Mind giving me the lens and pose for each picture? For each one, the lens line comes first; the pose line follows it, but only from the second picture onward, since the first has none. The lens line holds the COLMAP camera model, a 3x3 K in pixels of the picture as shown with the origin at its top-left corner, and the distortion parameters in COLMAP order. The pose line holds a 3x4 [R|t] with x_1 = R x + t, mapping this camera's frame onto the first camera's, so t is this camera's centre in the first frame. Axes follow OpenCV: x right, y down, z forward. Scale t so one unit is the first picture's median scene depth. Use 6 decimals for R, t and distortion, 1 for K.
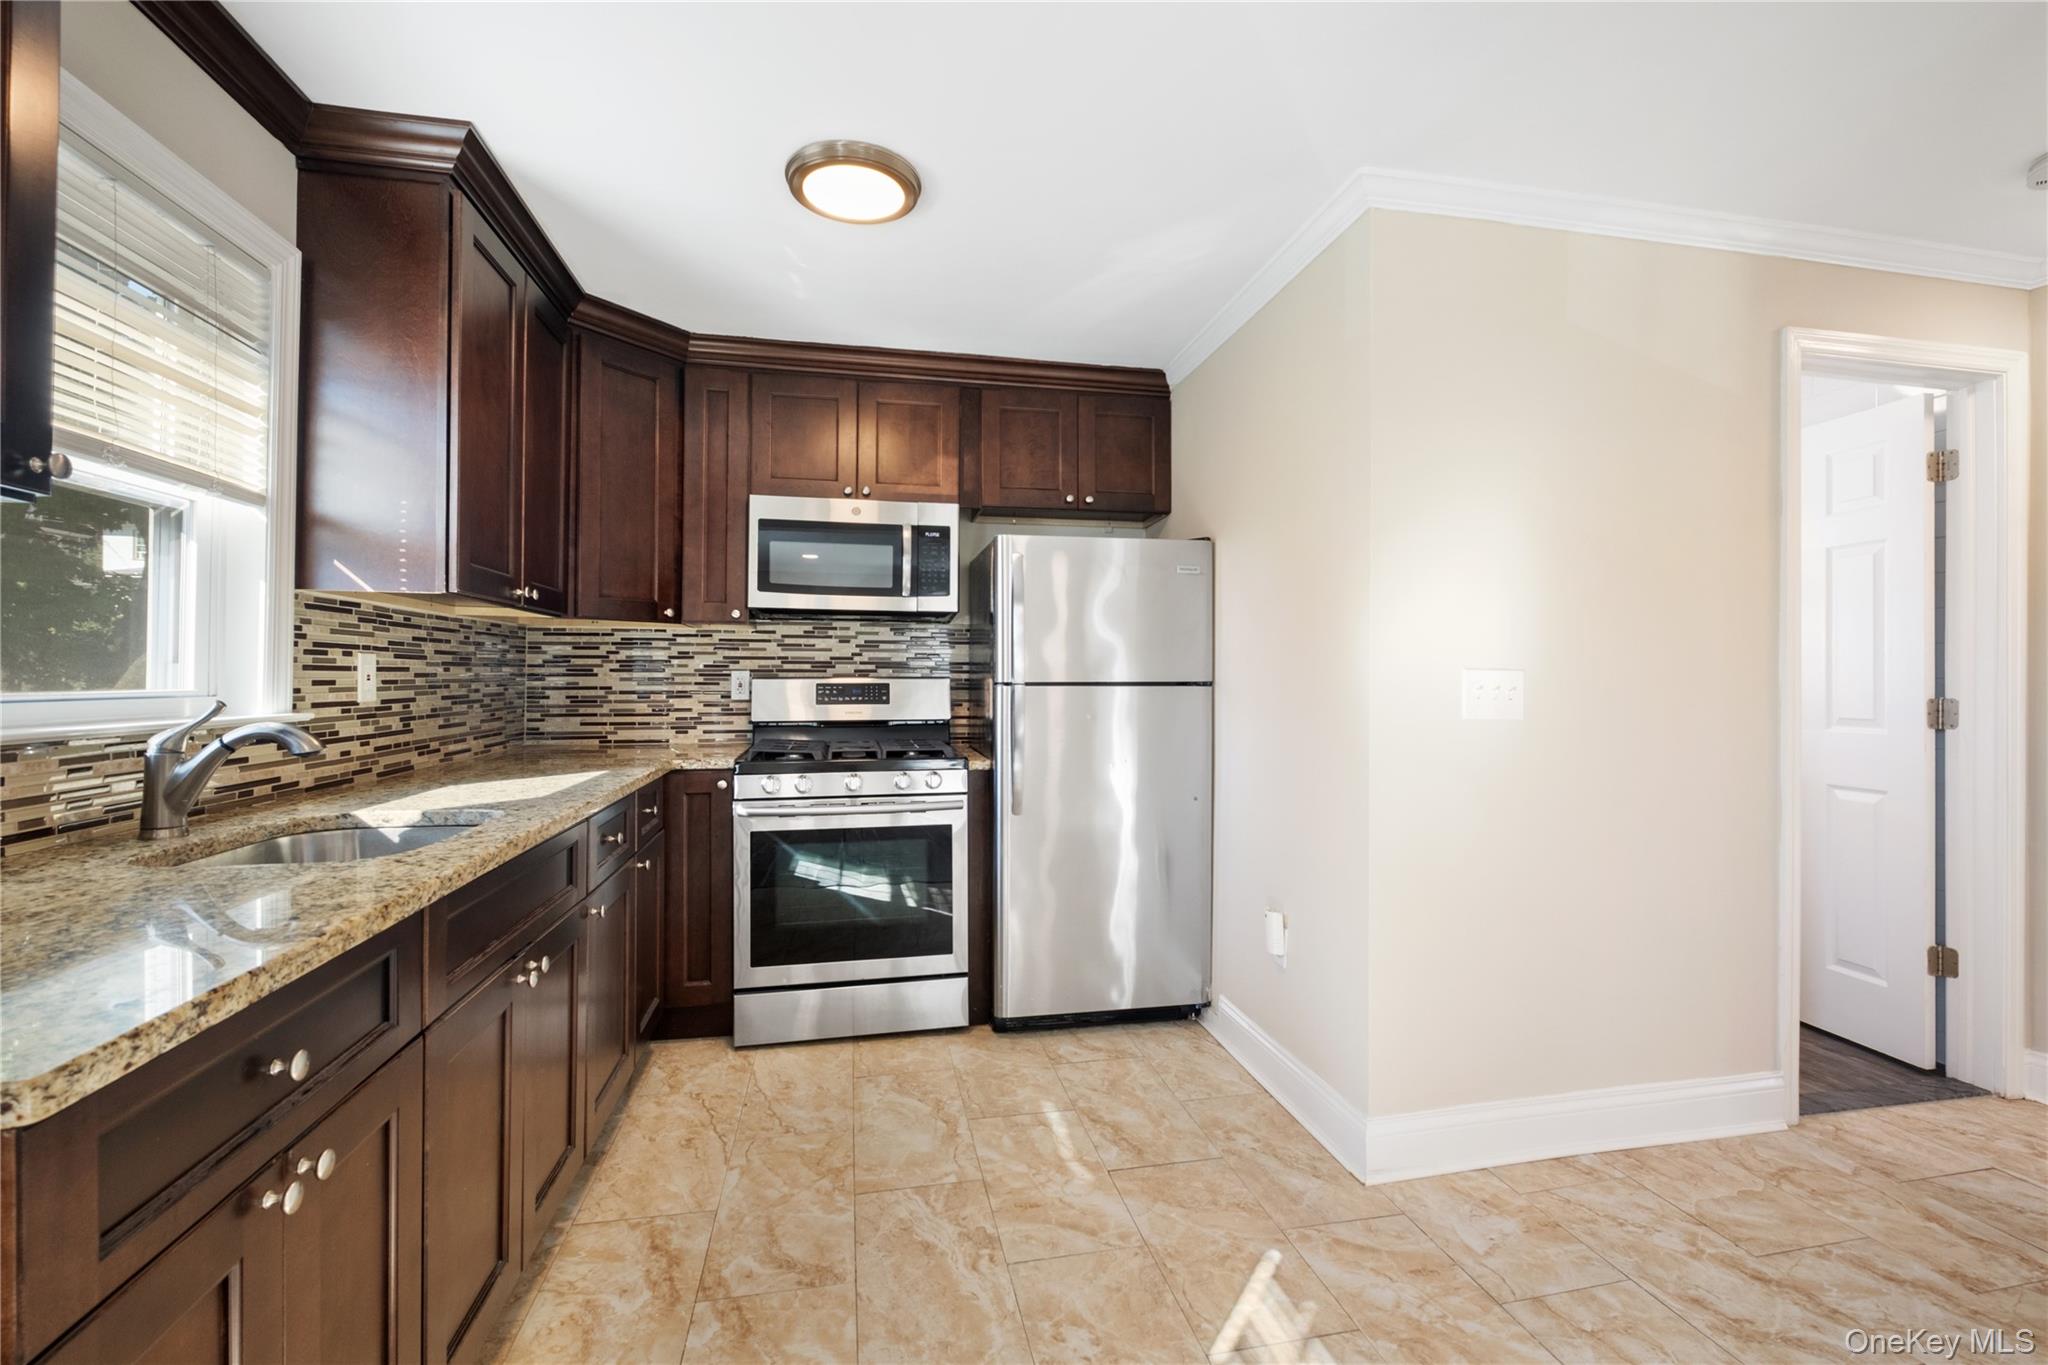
lens RADIAL K [[897.2, 0, 1024.4], [0, 897.2, 670.3], [0, 0, 1]] dist [0.013180, -0.007726]
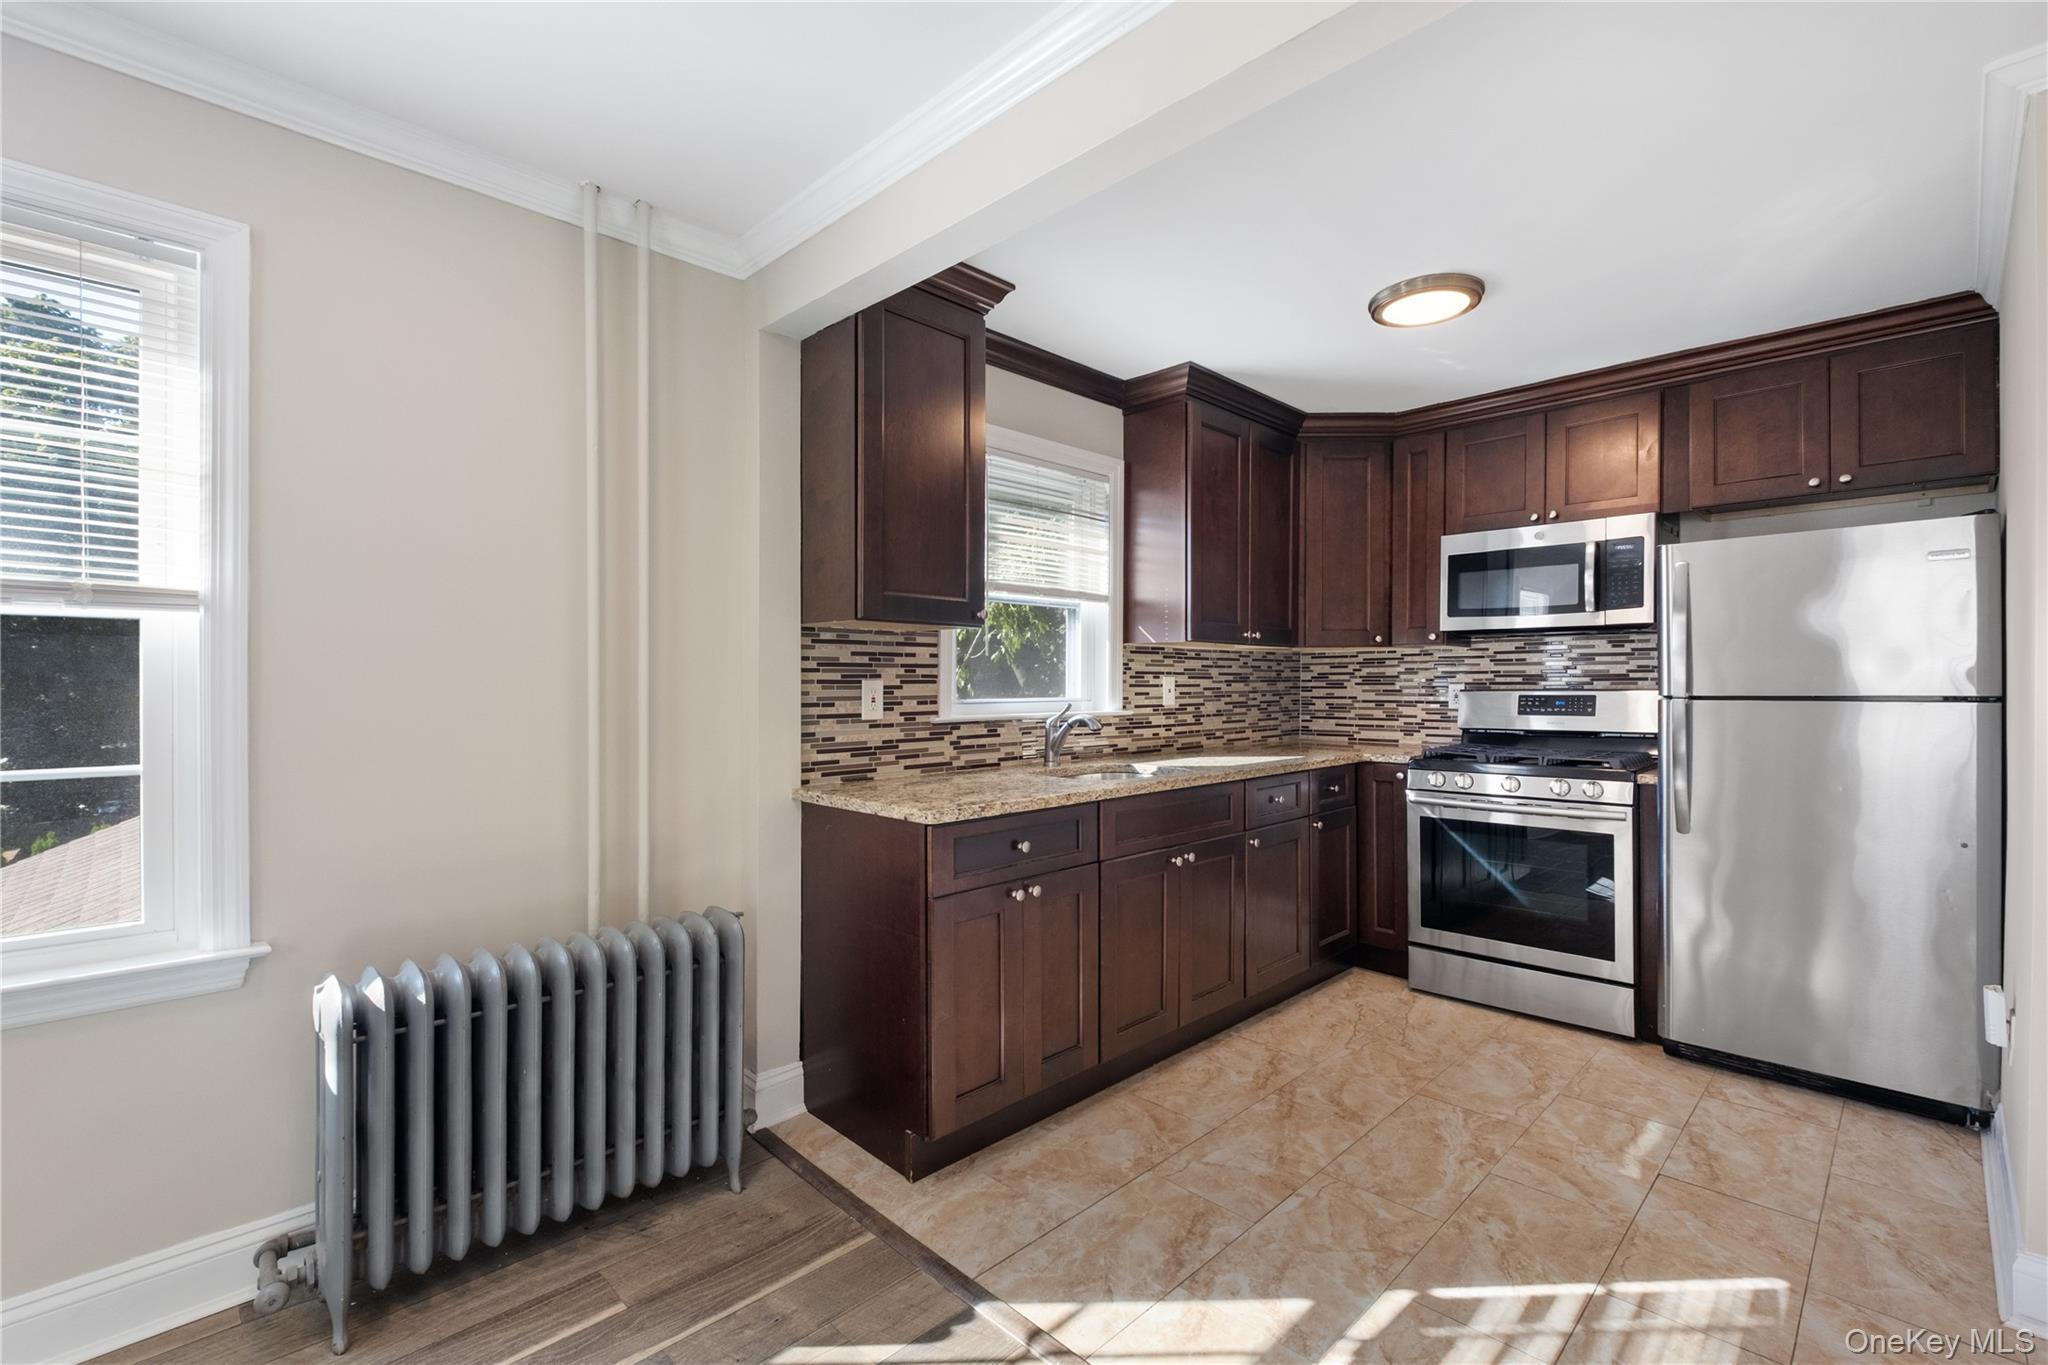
lens RADIAL K [[897.2, 0, 1024.4], [0, 897.2, 670.3], [0, 0, 1]] dist [0.013180, -0.007726]
pose [[0.550825, -0.016775, -0.834452, 0.433369], [0.009951, 0.999859, -0.013531, -0.008446], [0.834561, -0.000850, 0.550914, -0.130624]]
